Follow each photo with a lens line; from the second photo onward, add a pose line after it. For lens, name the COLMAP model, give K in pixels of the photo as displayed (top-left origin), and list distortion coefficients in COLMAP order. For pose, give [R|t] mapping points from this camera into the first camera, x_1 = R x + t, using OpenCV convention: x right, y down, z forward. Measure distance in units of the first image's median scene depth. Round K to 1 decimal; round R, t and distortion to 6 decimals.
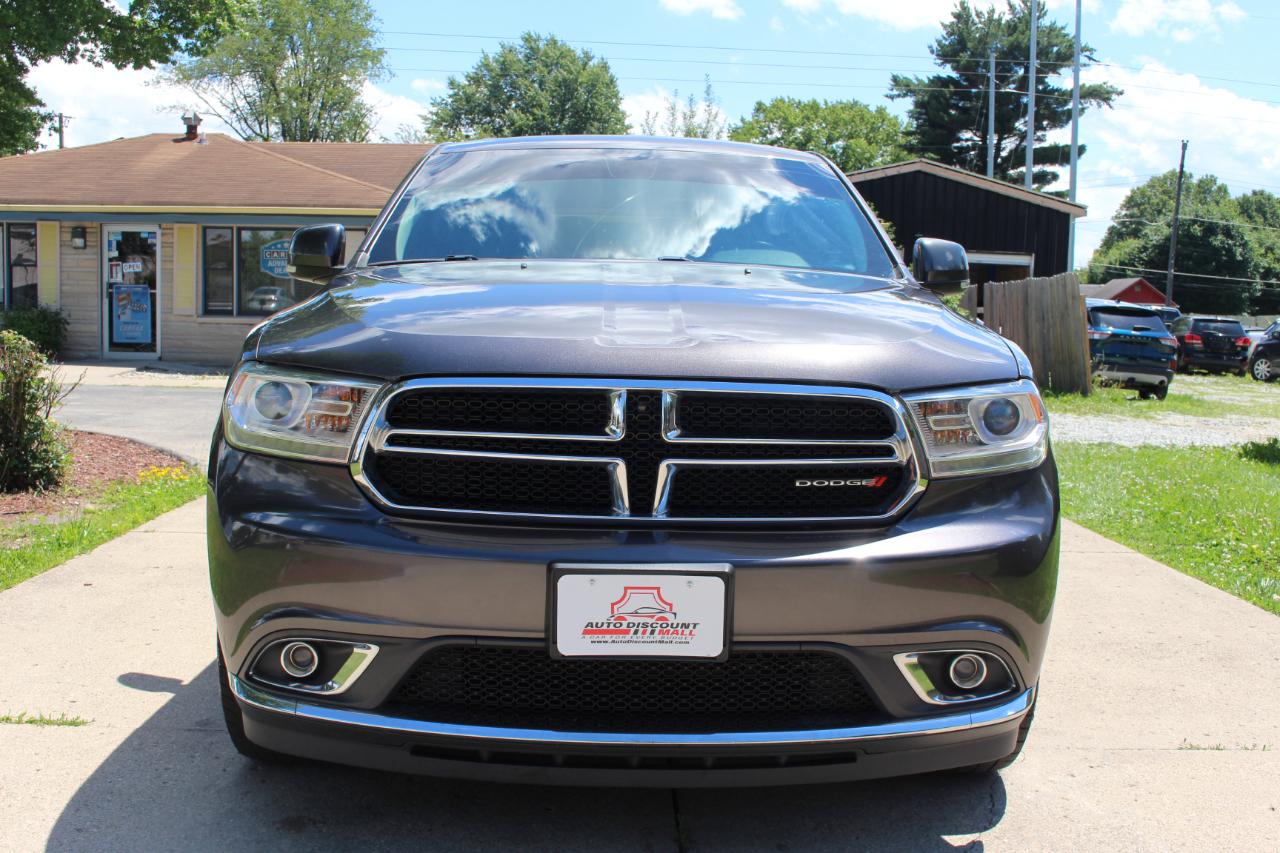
lens RADIAL K [[1375.4, 0, 640.0], [0, 1375.4, 426.5], [0, 0, 1]] dist [-0.122078, 0.118125]
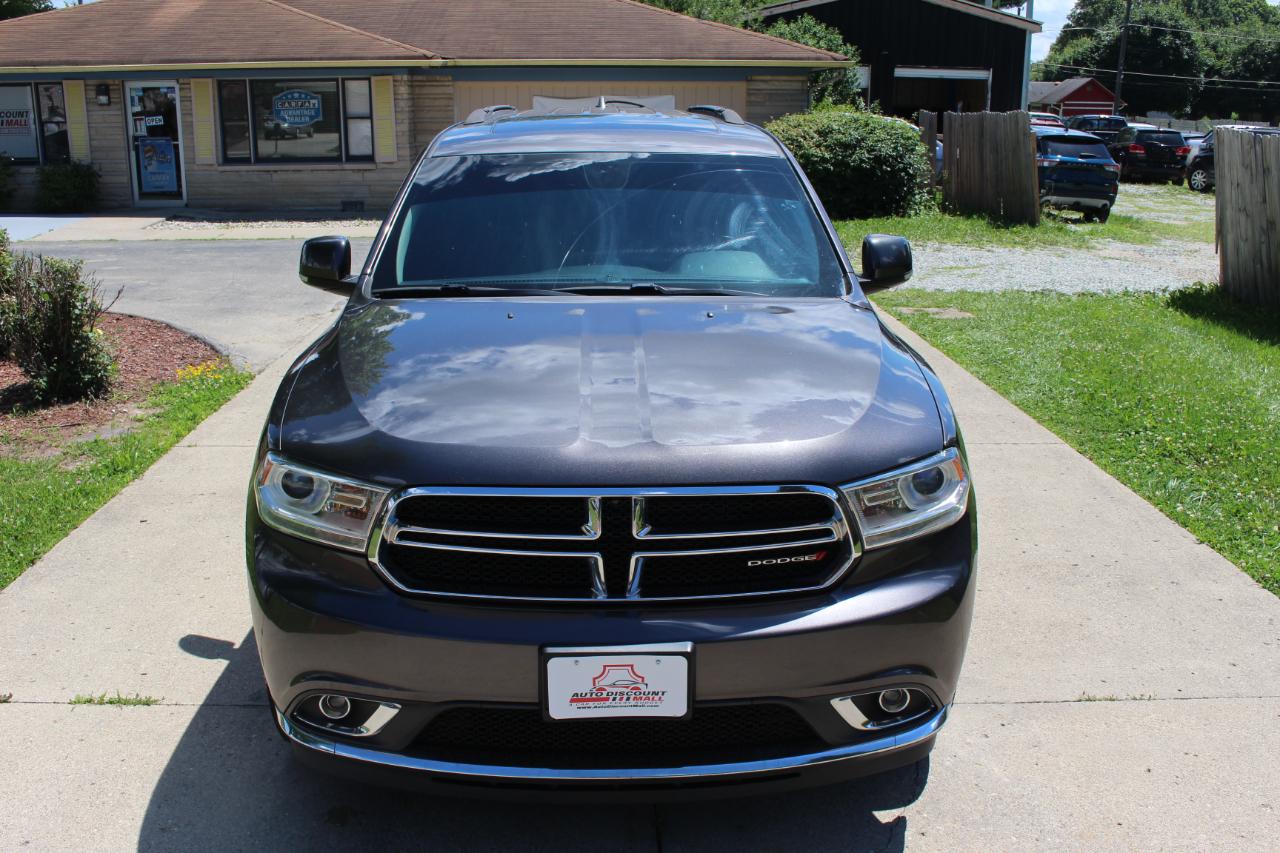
lens RADIAL K [[1250.6, 0, 640.0], [0, 1250.6, 426.5], [0, 0, 1]] dist [-0.129526, 0.104556]
pose [[0.999743, -0.022366, 0.003644, 0.004328], [0.021424, 0.985273, 0.169641, -0.055703], [-0.007385, -0.169519, 0.985499, -0.006559]]
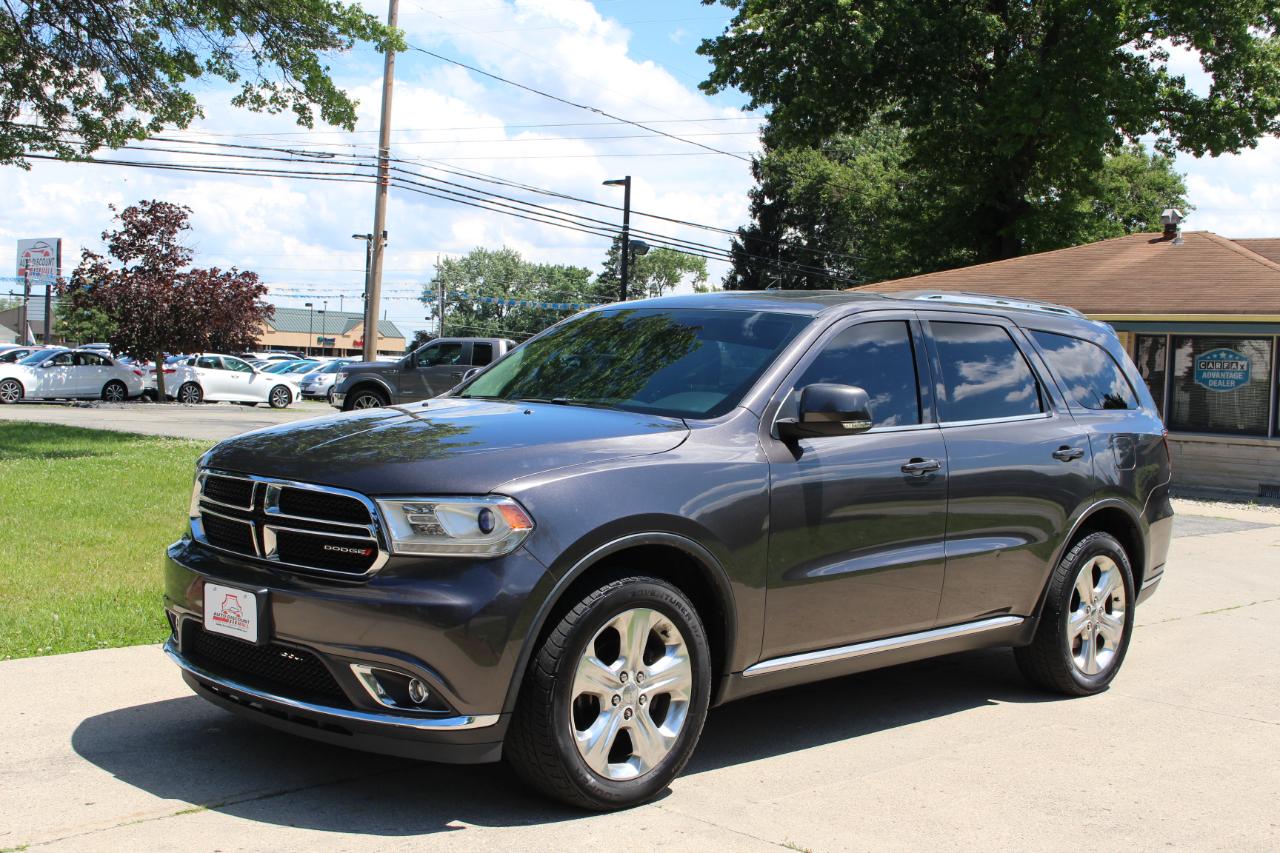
lens RADIAL K [[1610.0, 0, 640.0], [0, 1610.0, 426.5], [0, 0, 1]] dist [-0.122258, 0.019231]
pose [[0.698507, 0.029139, -0.715010, 0.368032], [-0.086150, 0.995328, -0.043598, -0.010526], [0.710399, 0.092052, 0.697753, -0.010917]]
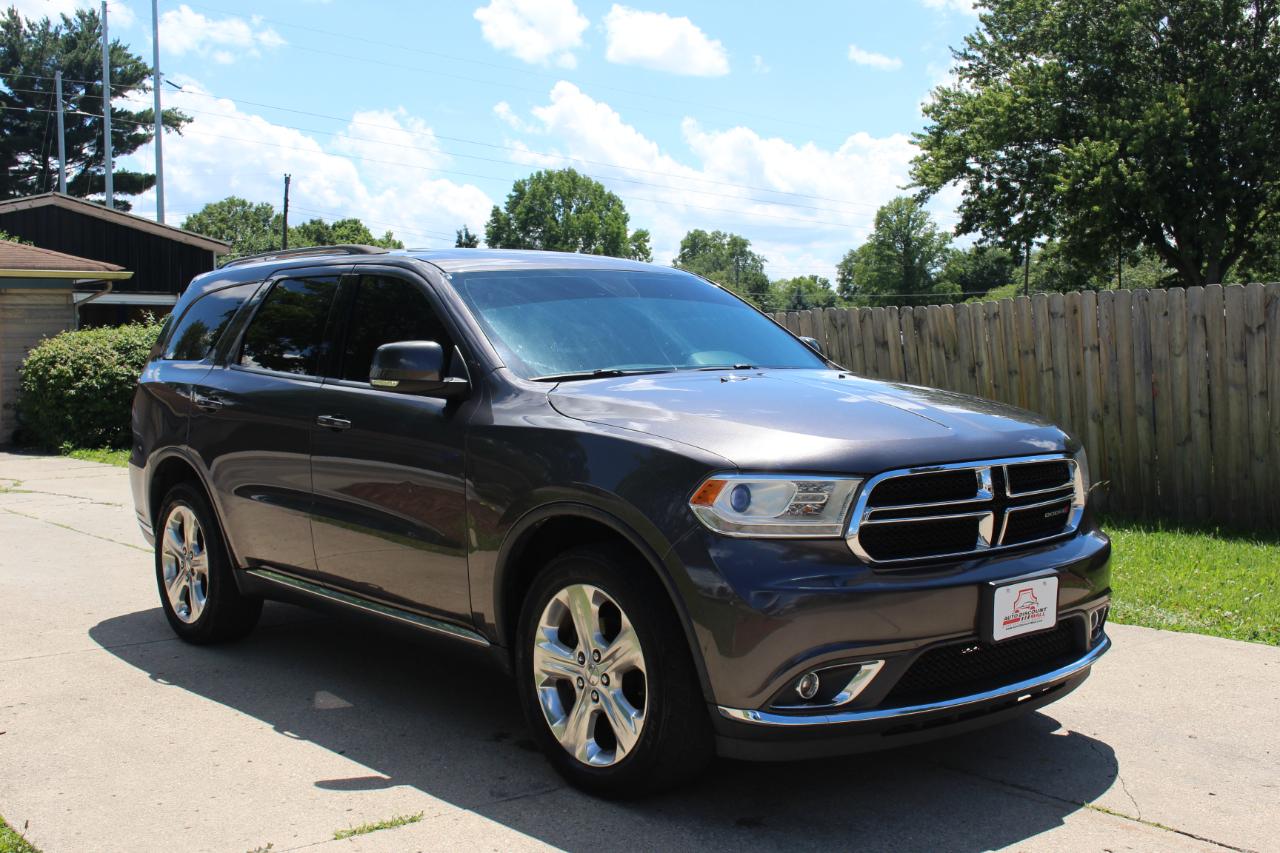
lens RADIAL K [[1447.2, 0, 640.0], [0, 1447.2, 426.5], [0, 0, 1]] dist [-0.025057, 0.003180]
pose [[0.783077, -0.069342, 0.618046, -0.282235], [0.085356, 0.996344, 0.003637, -0.023845], [-0.616039, 0.049906, 0.786133, -0.010292]]
